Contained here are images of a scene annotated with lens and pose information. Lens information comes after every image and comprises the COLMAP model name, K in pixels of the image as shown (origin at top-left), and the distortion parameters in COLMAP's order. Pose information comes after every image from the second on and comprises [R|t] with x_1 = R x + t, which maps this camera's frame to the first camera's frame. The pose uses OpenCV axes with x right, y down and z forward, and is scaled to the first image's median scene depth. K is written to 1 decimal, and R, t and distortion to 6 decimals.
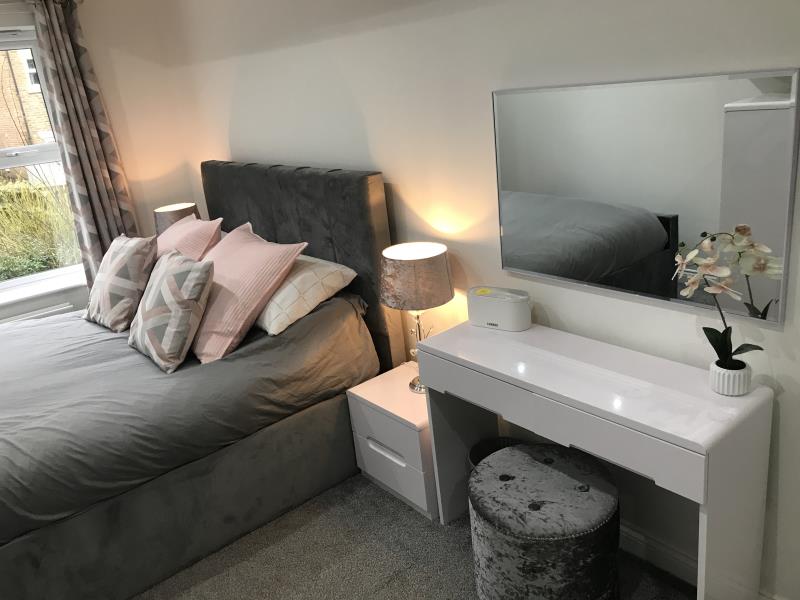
lens RADIAL K [[668.0, 0, 396.1], [0, 668.0, 301.5], [0, 0, 1]] dist [0.053811, -0.010331]
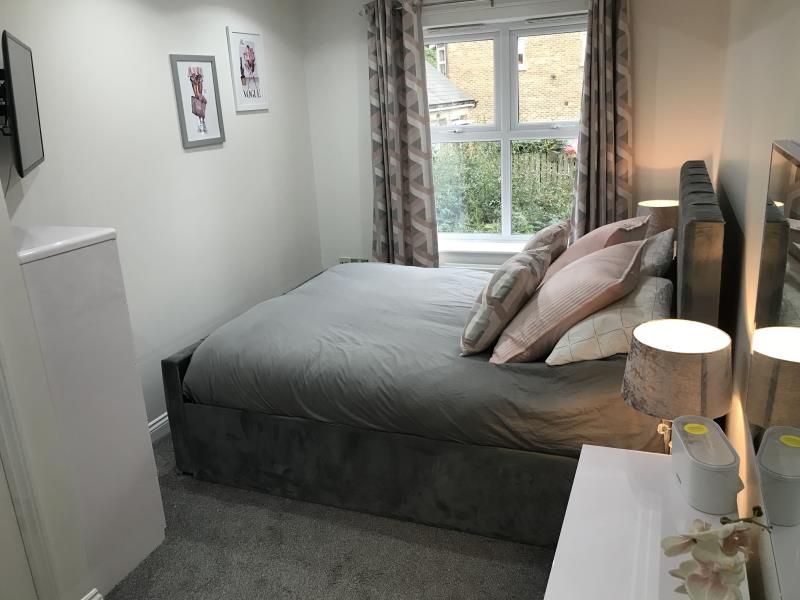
lens RADIAL K [[668.0, 0, 395.8], [0, 668.0, 296.9], [0, 0, 1]] dist [0.053811, -0.010331]
pose [[0.482033, 0.332492, -0.810613, 0.436218], [-0.279664, 0.935187, 0.217286, -0.179854], [0.830320, 0.121961, 0.543777, 0.316315]]
